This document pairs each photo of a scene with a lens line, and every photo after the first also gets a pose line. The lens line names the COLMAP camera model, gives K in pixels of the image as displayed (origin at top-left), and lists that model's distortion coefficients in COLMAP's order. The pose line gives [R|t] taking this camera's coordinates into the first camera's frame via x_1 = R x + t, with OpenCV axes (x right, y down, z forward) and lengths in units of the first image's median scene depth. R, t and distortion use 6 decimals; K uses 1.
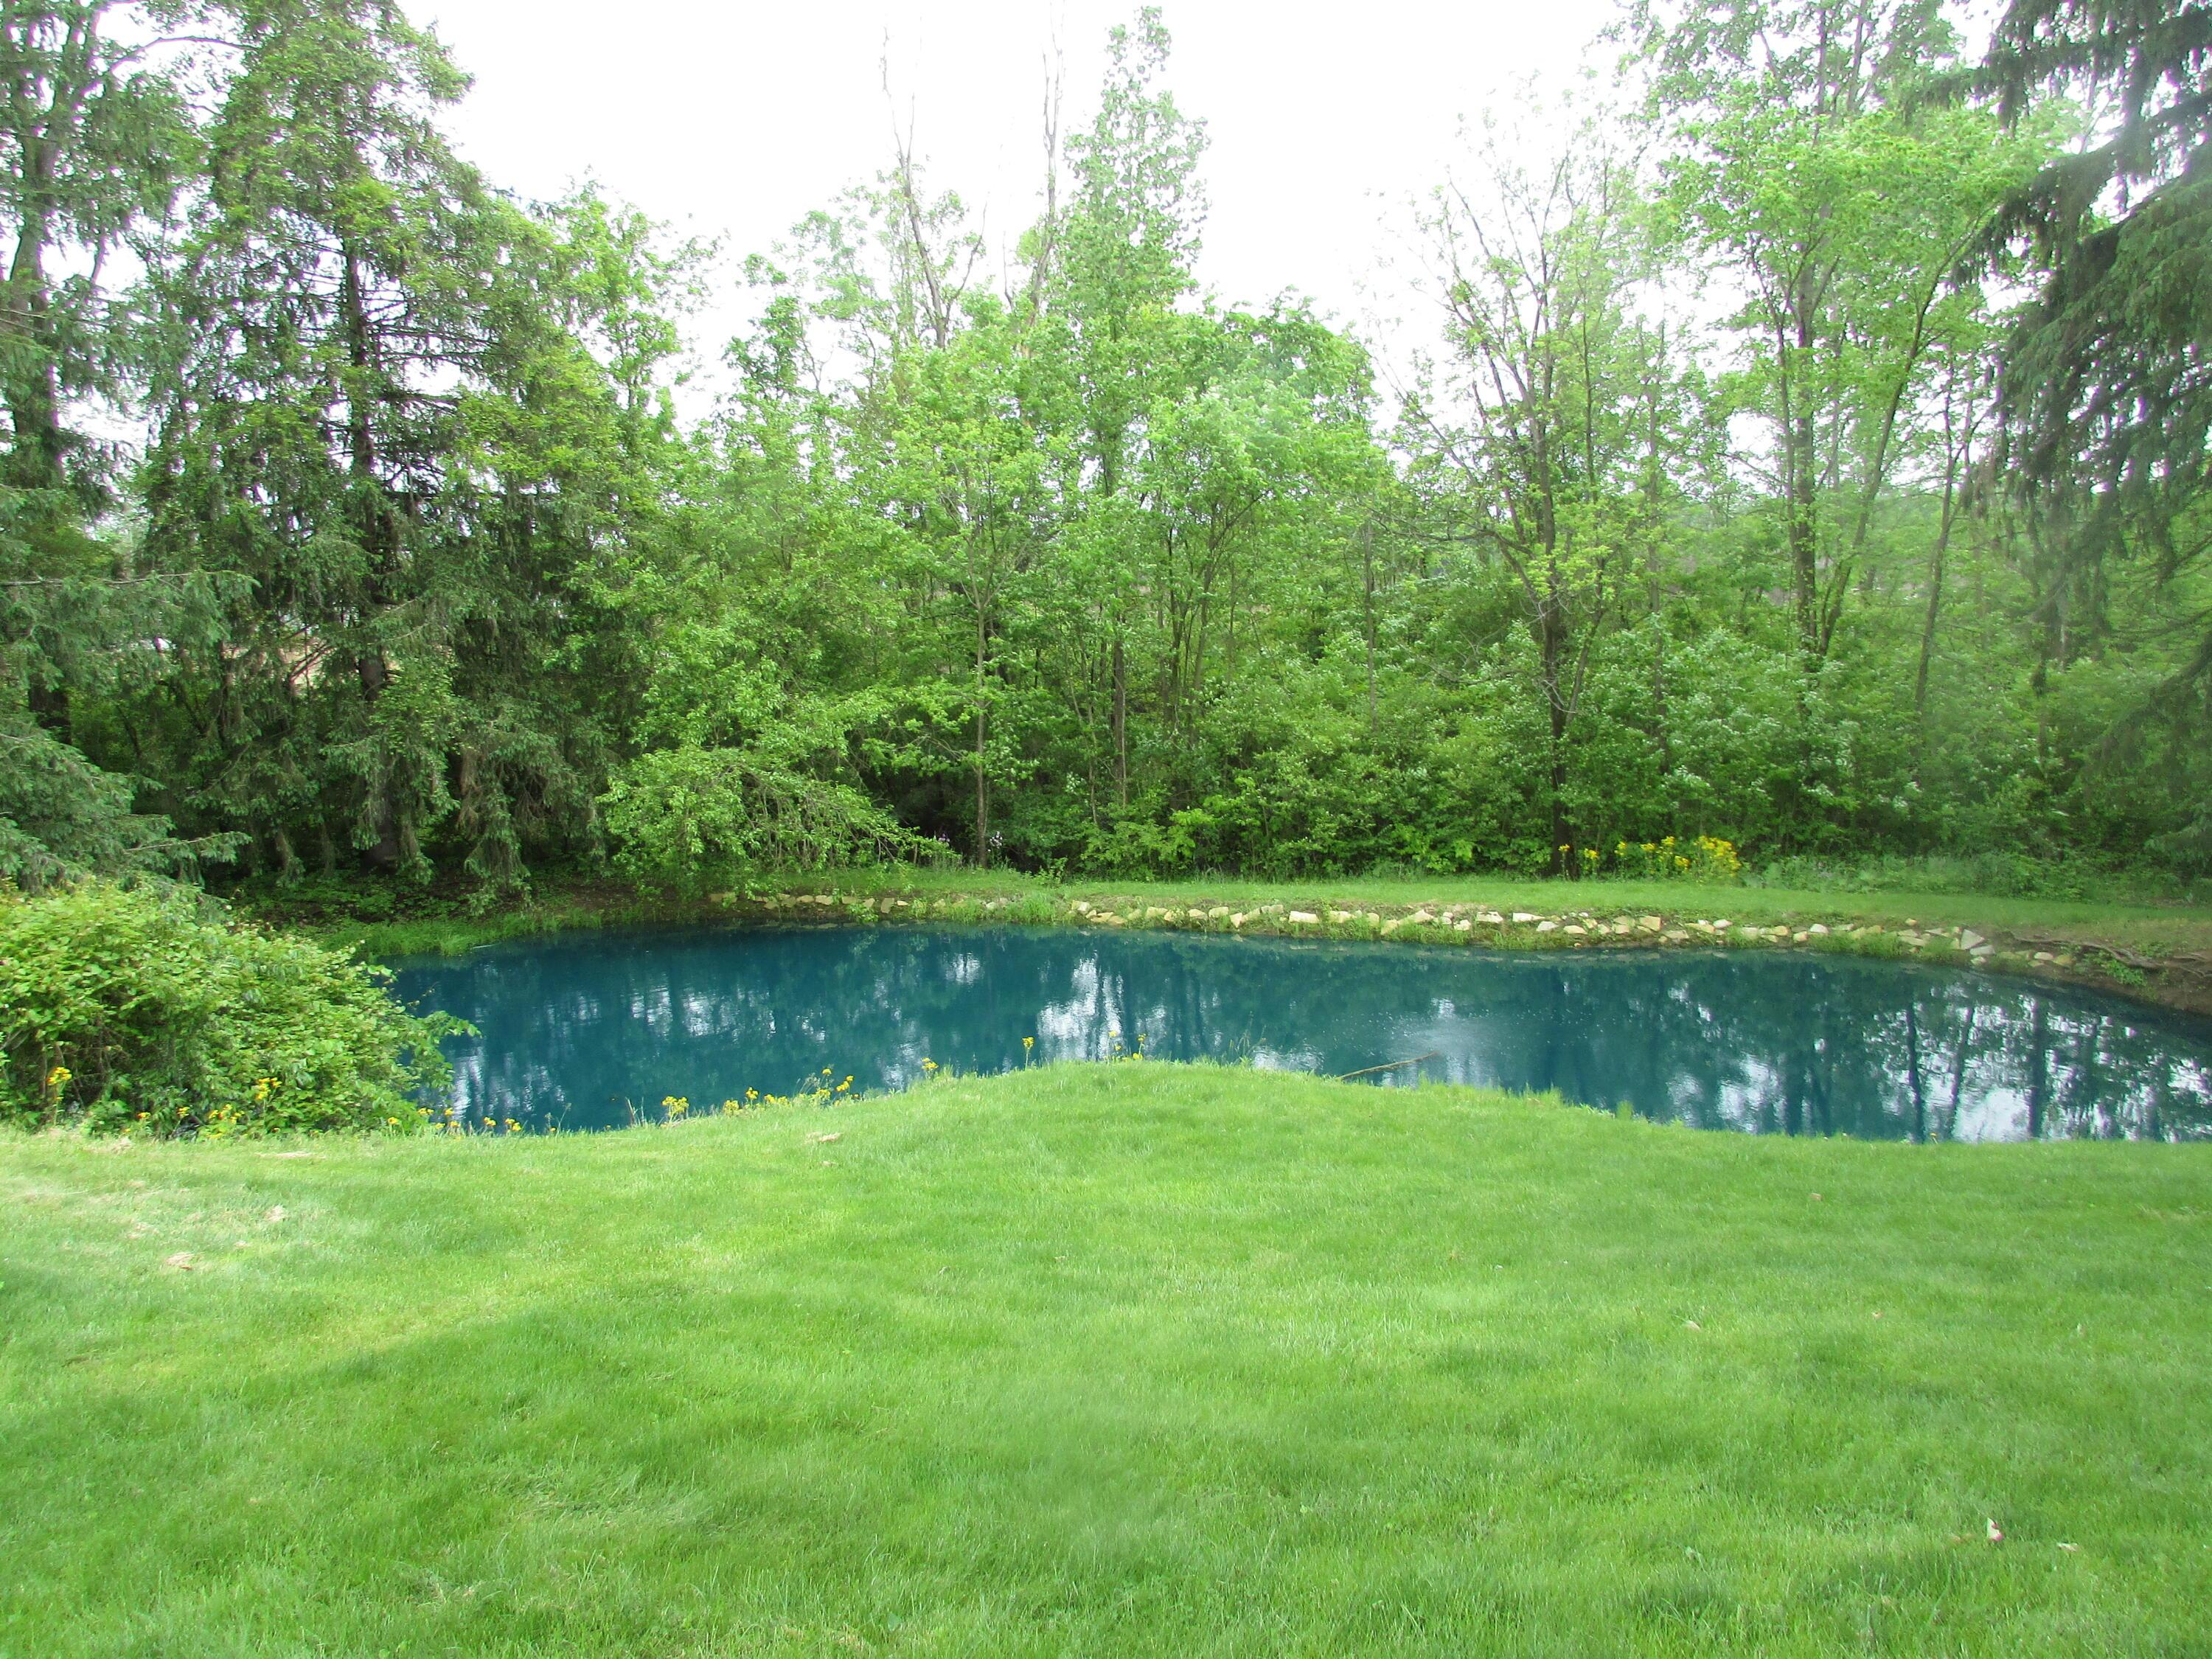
lens RADIAL K [[1606.3, 0, 1123.5], [0, 1606.3, 838.1], [0, 0, 1]] dist [-0.026209, 0.006685]
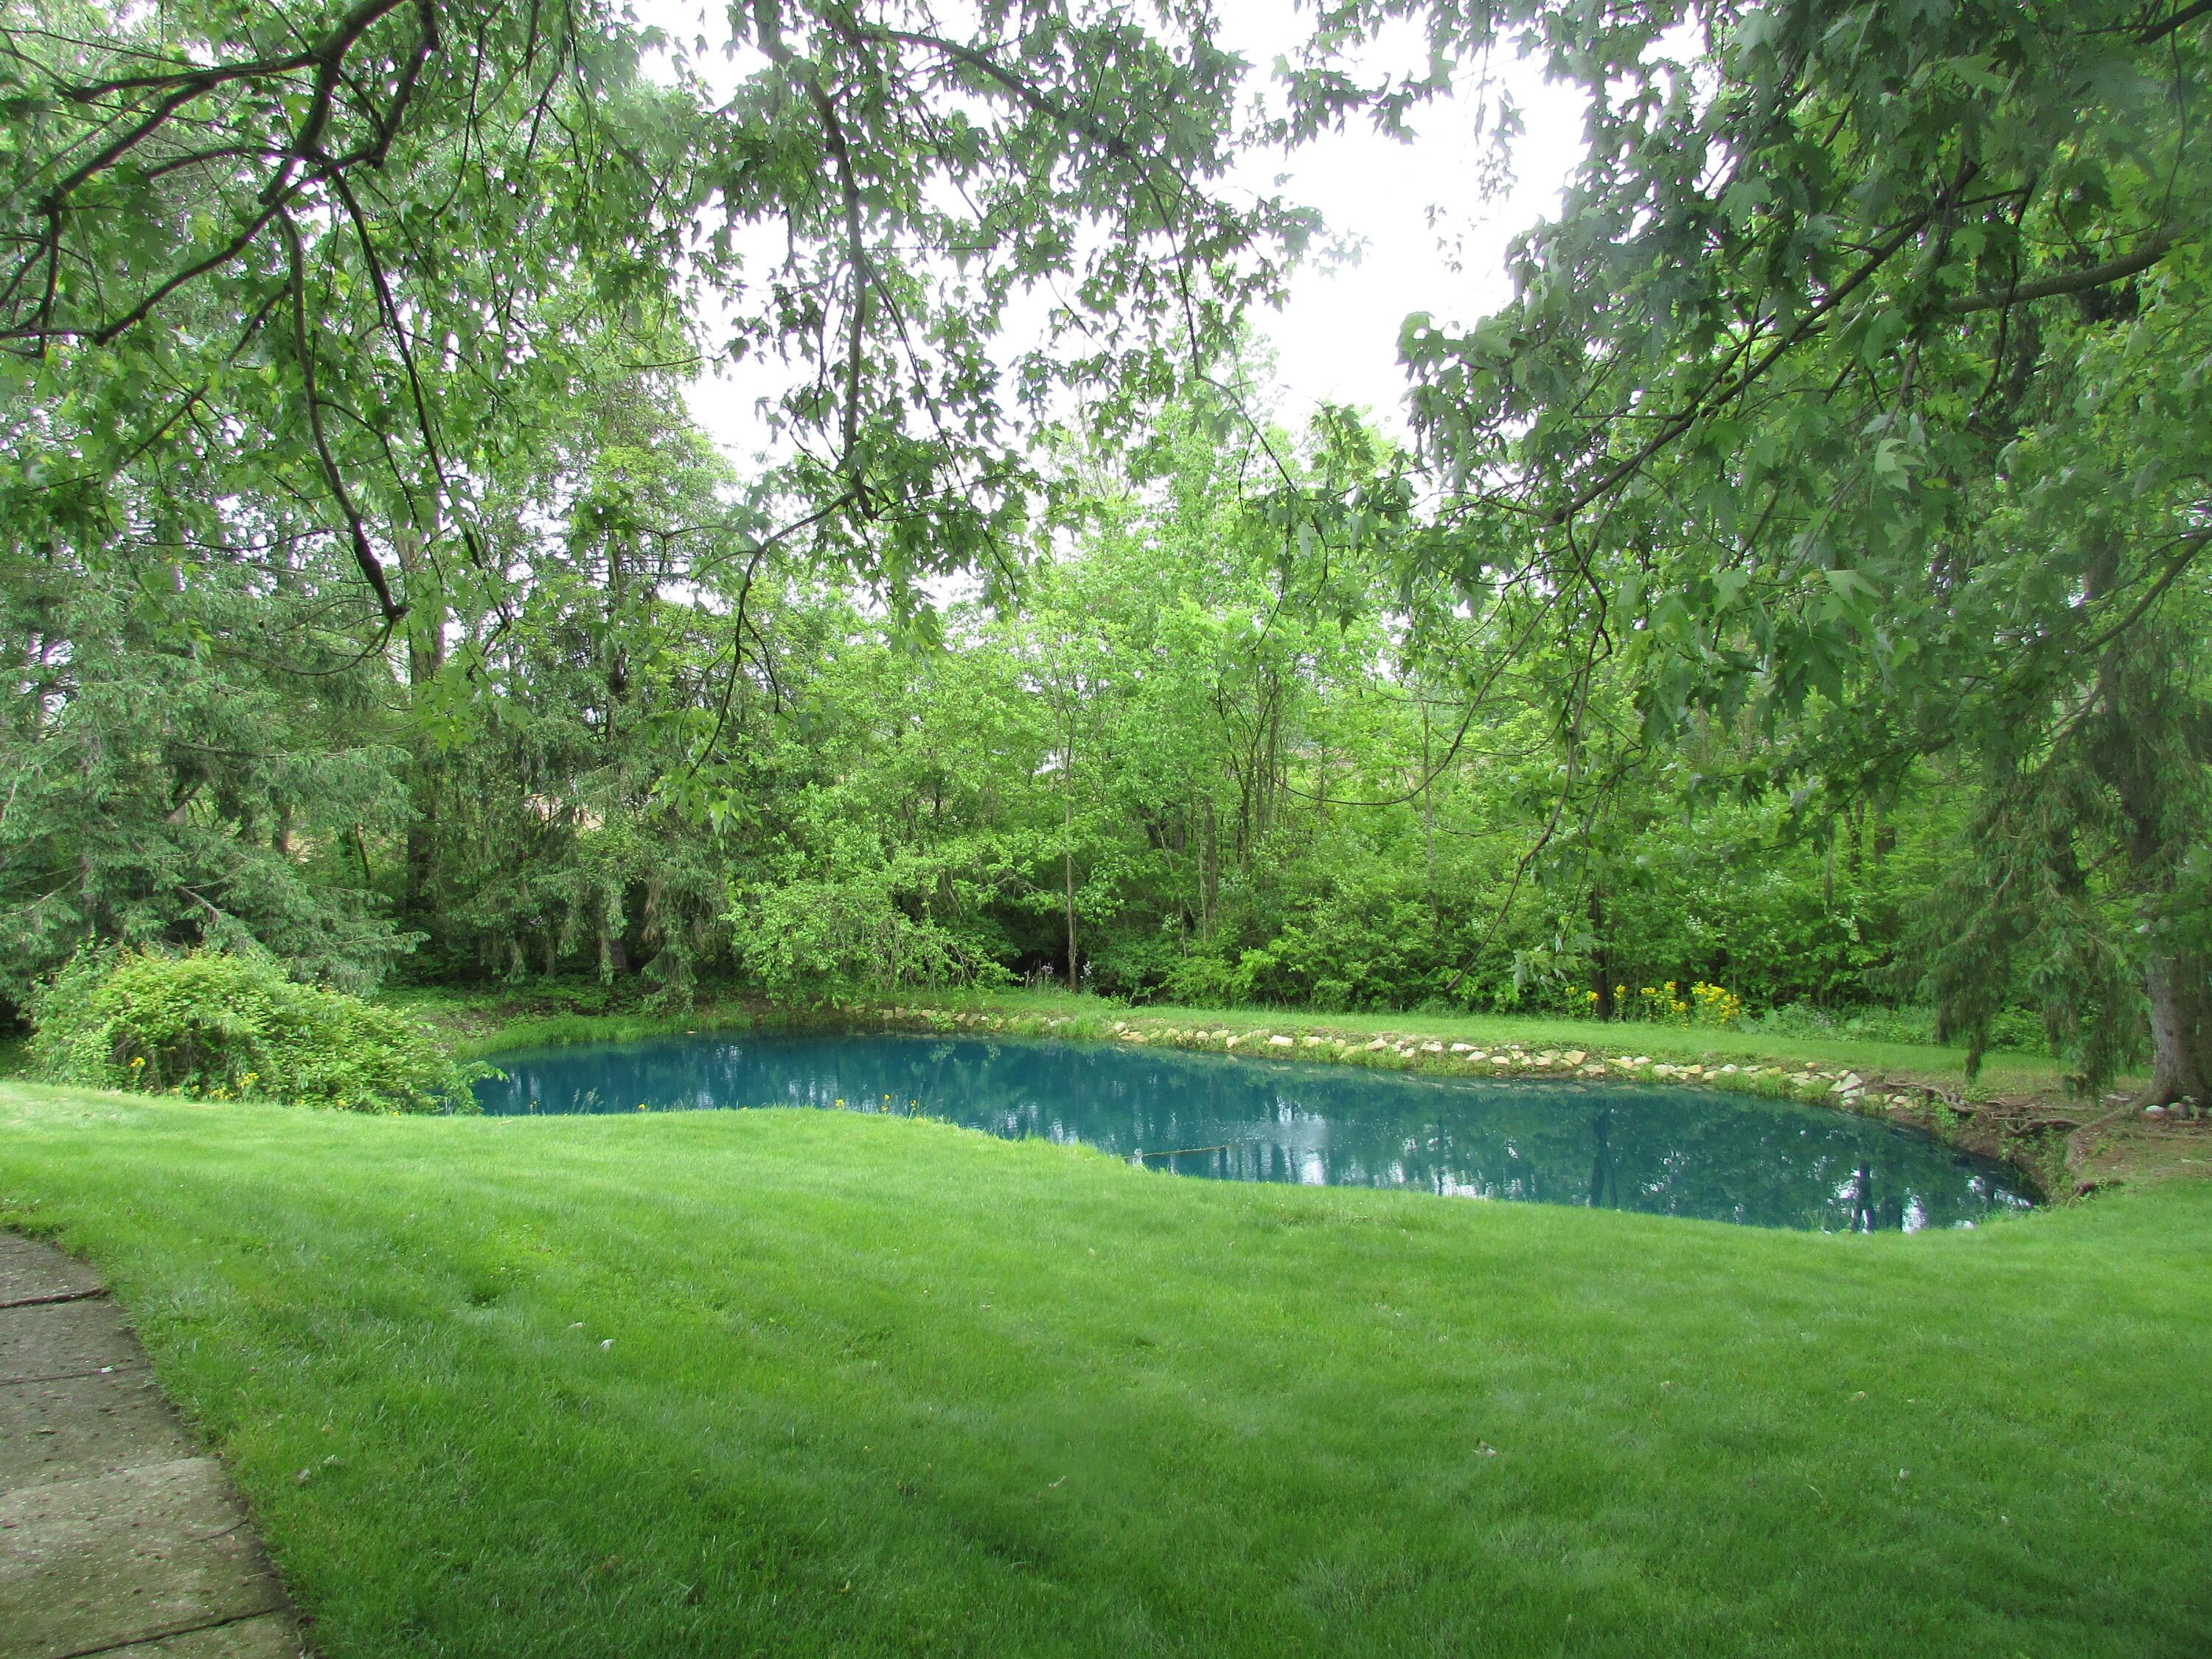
lens RADIAL K [[1606.3, 0, 1123.5], [0, 1606.3, 838.1], [0, 0, 1]] dist [-0.026209, 0.006685]
pose [[0.946892, 0.001580, -0.321547, 0.372454], [-0.033846, 0.994923, -0.094781, 0.018348], [0.319765, 0.100631, 0.942138, -0.113395]]
